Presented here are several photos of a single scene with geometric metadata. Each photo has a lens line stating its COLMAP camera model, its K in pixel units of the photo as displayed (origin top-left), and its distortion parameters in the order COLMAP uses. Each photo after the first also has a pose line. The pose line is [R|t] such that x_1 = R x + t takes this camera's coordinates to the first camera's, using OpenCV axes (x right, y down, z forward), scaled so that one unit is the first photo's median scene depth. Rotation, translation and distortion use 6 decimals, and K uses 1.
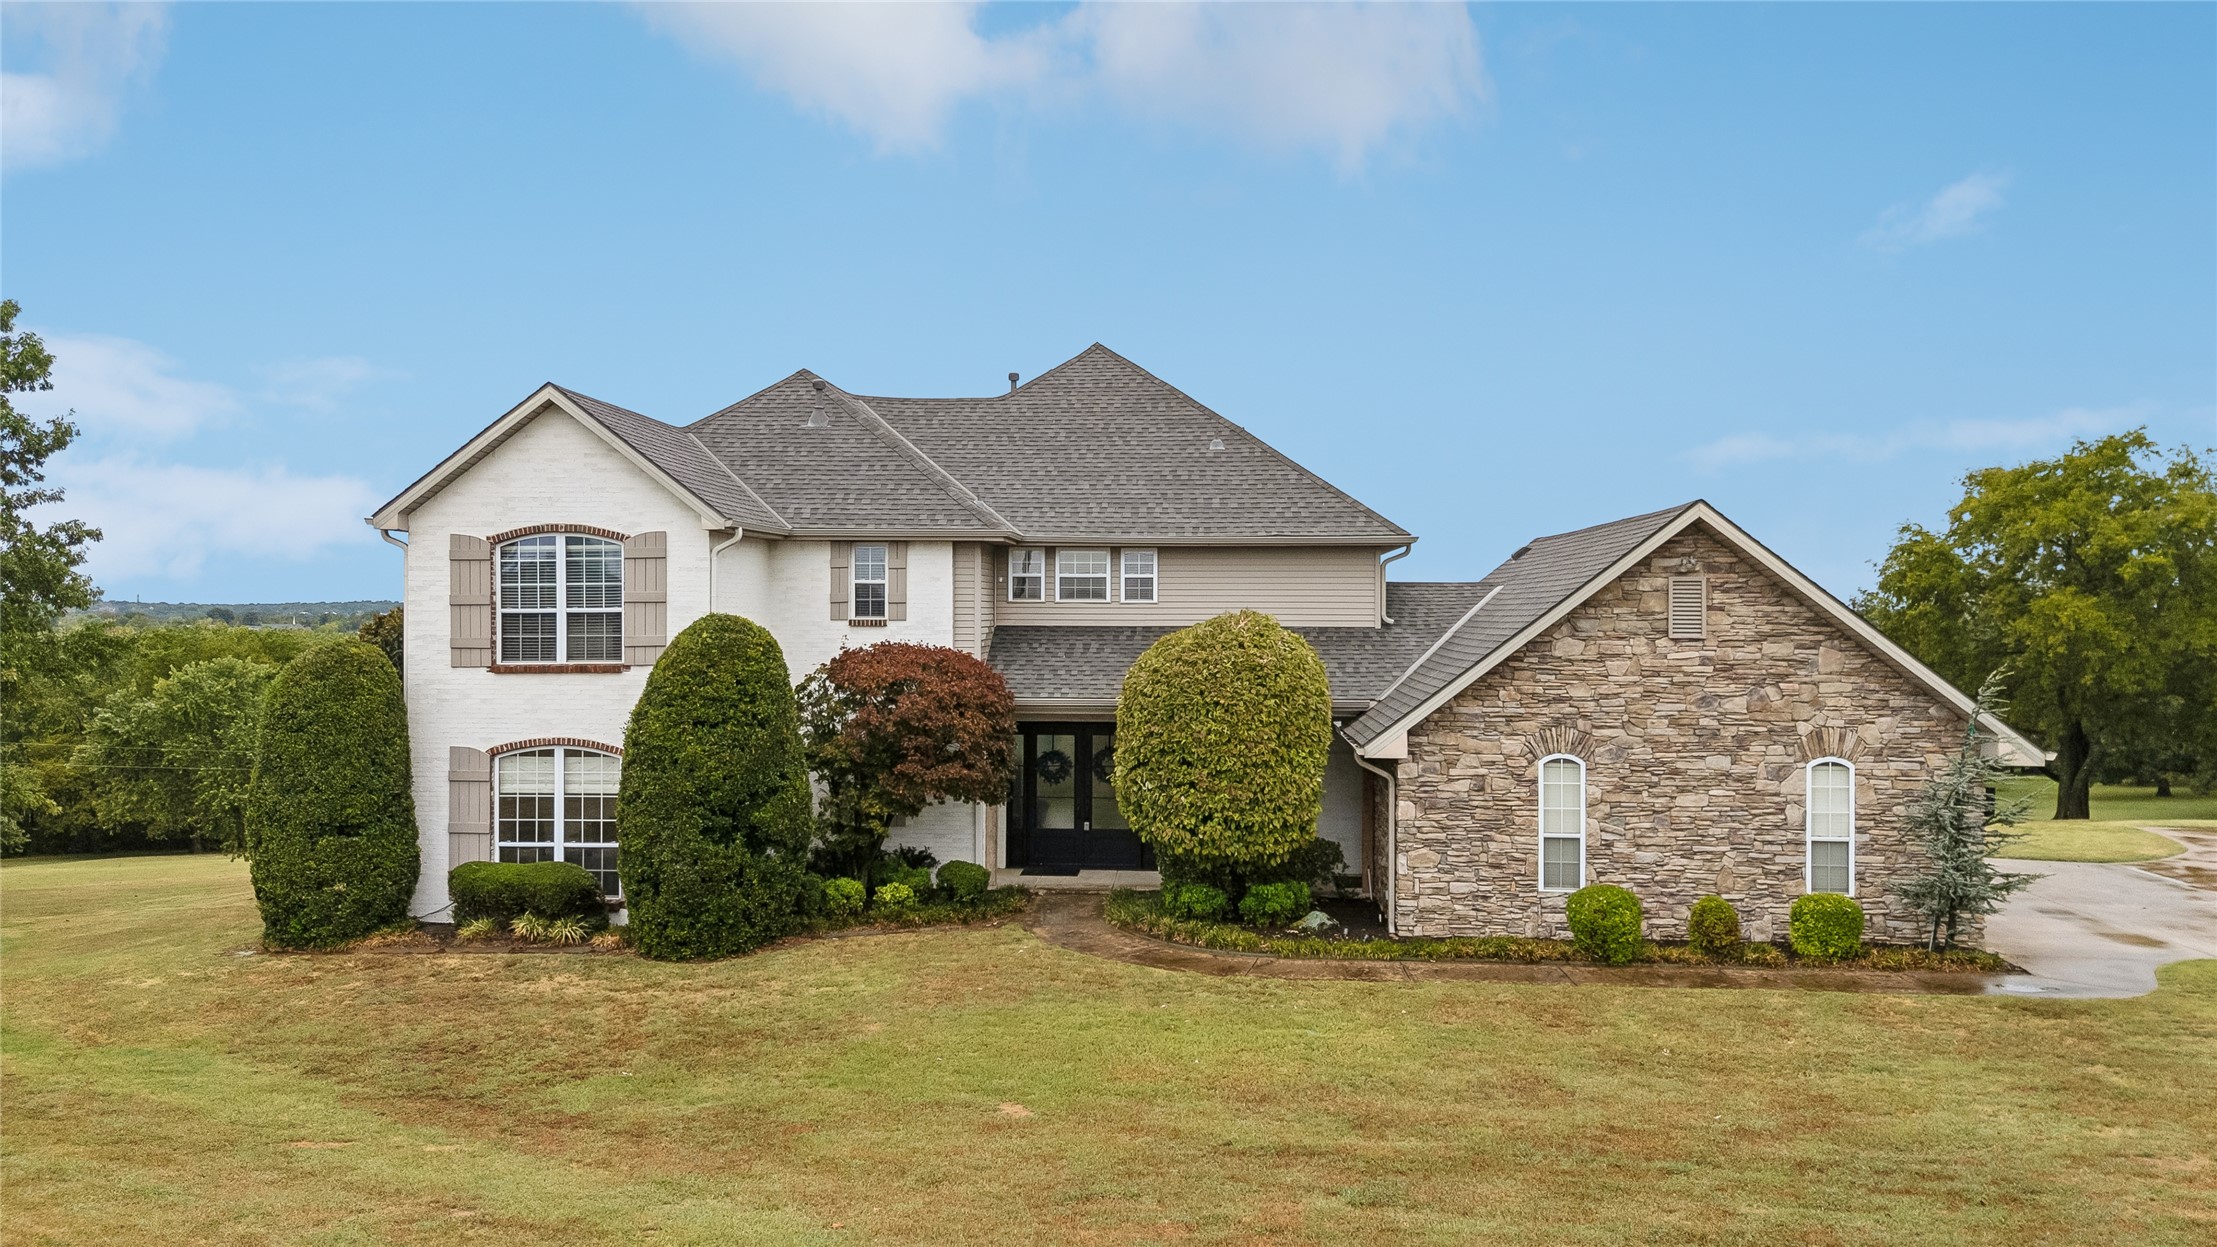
lens RADIAL K [[1634.5, 0, 1107.4], [0, 1634.5, 592.4], [0, 0, 1]] dist [0.057072, -0.062819]
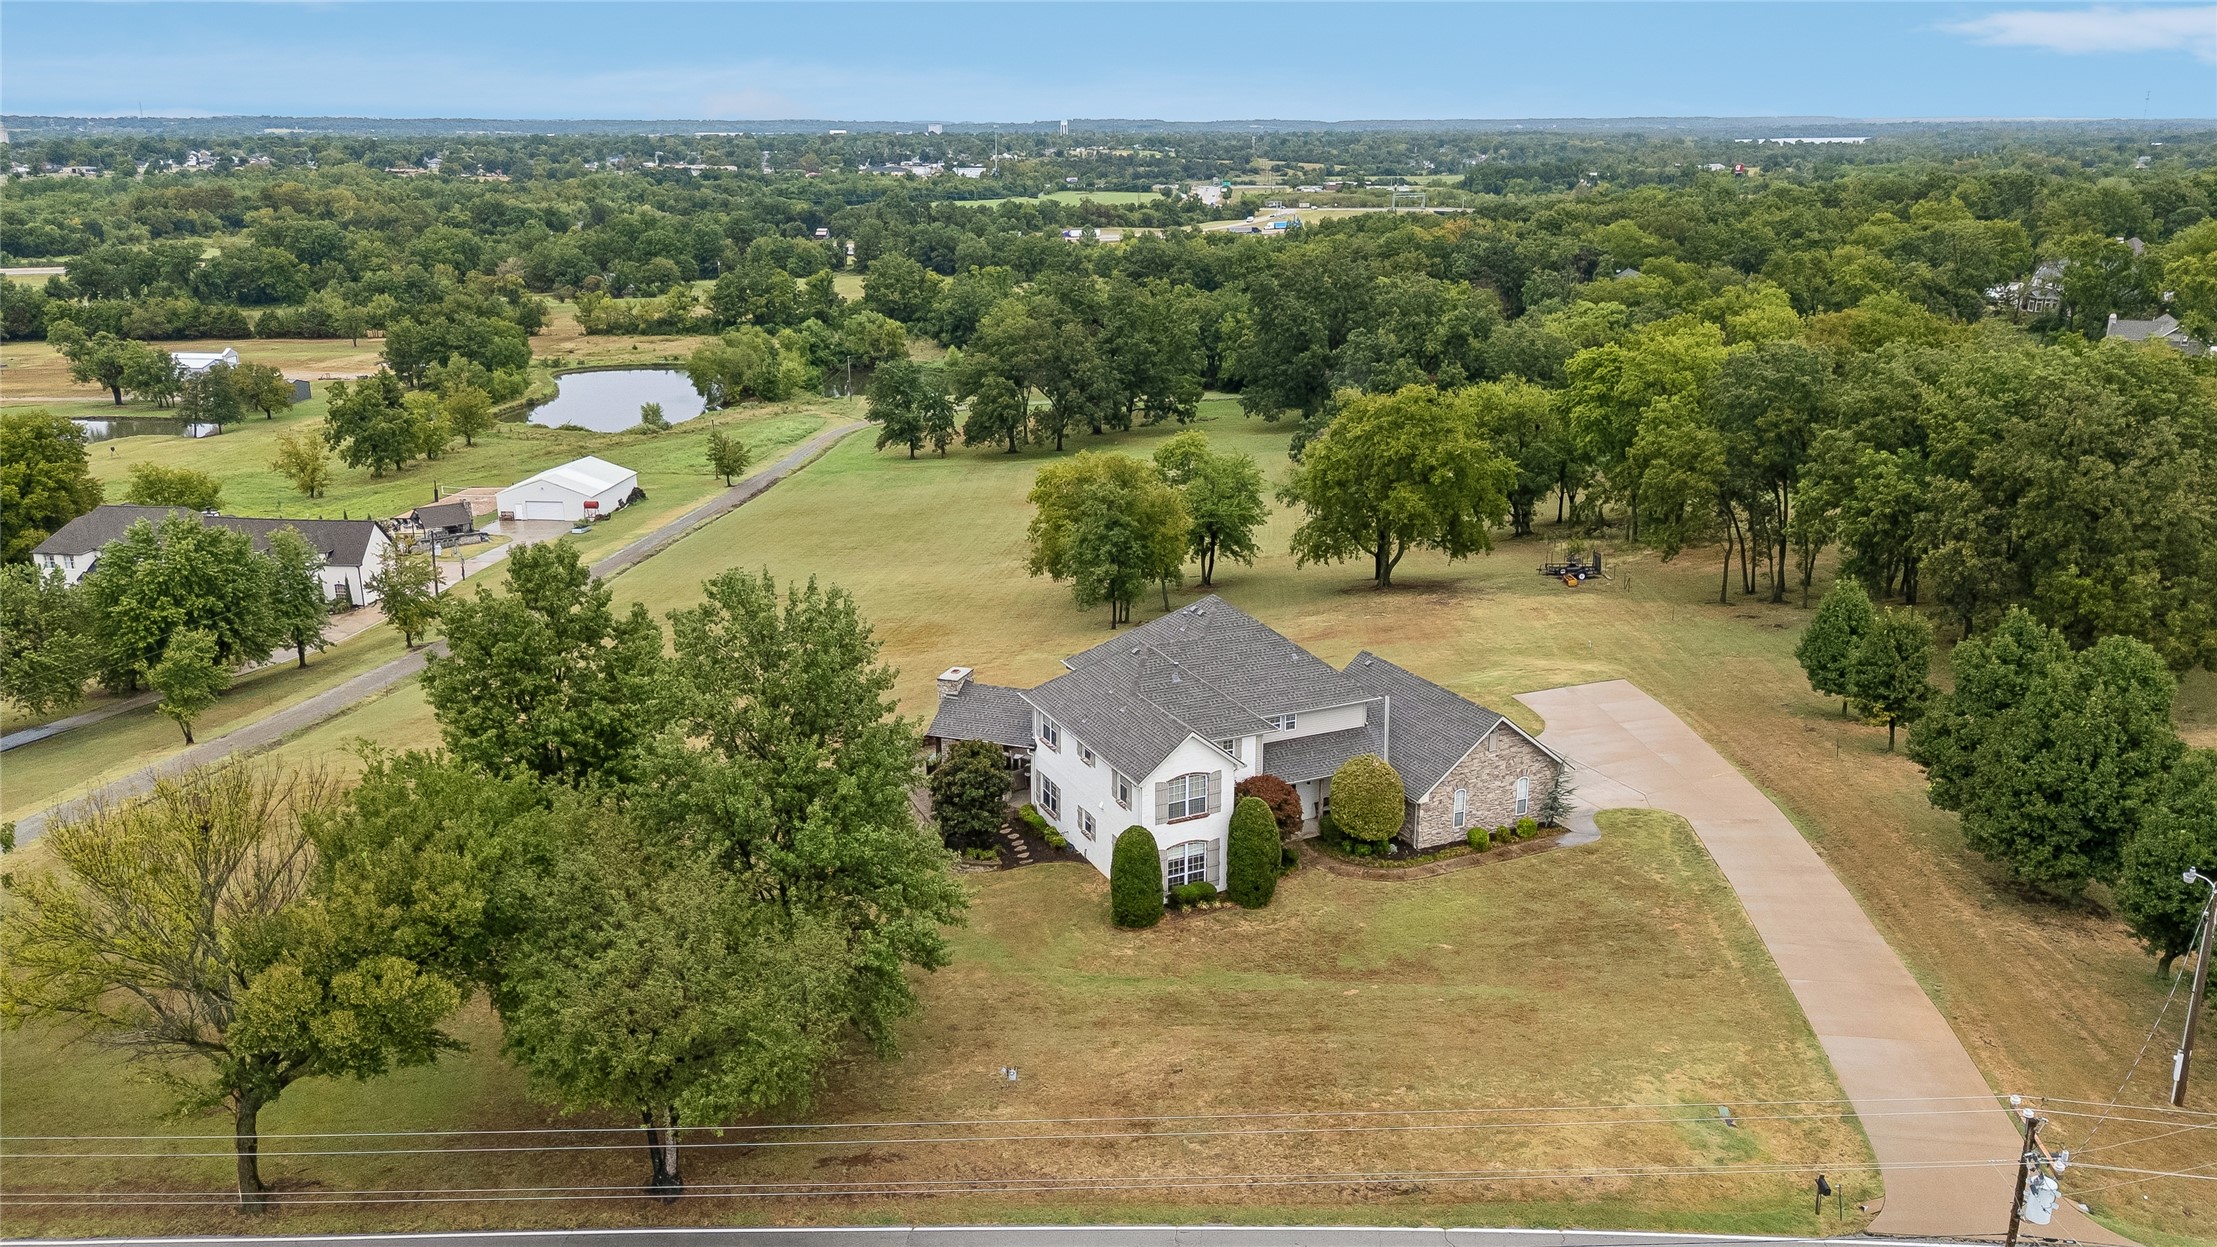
lens RADIAL K [[1669.3, 0, 1085.0], [0, 1669.3, 535.5], [0, 0, 1]] dist [0.067228, -0.004998]
pose [[0.877403, -0.116787, 0.465322, -1.900622], [-0.002020, 0.969010, 0.247012, -1.229335], [-0.479750, -0.217670, 0.849977, -1.399750]]
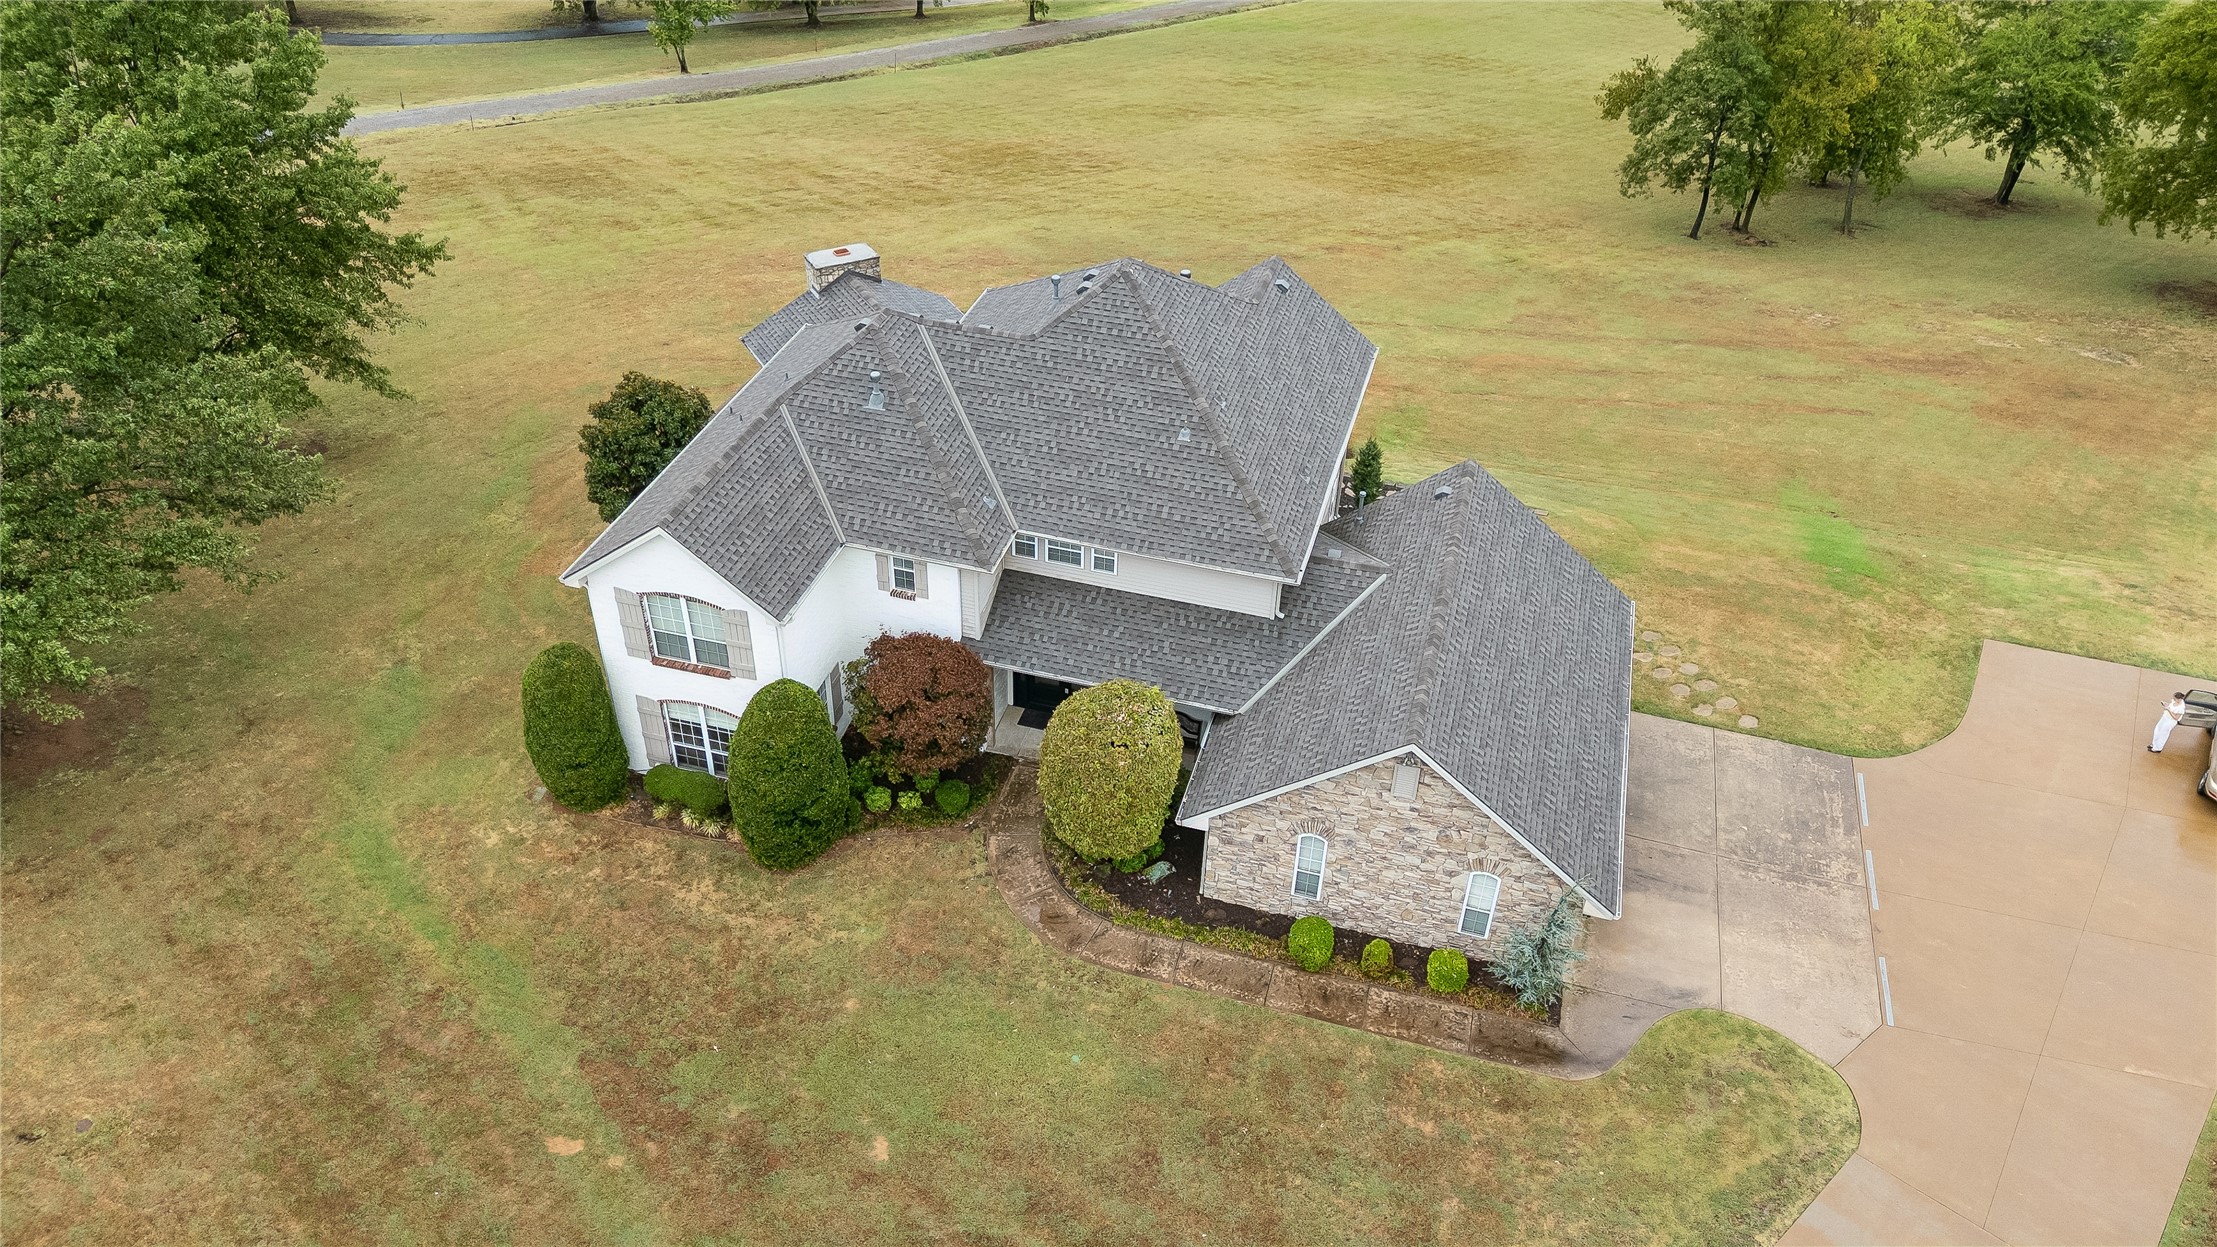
lens RADIAL K [[1628.1, 0, 1107.7], [0, 1628.1, 613.6], [0, 0, 1]] dist [0.069970, -0.062231]
pose [[0.976813, 0.141172, -0.160955, 0.304102], [-0.014531, 0.793781, 0.608031, -0.978639], [0.213600, -0.591594, 0.777427, -0.093878]]
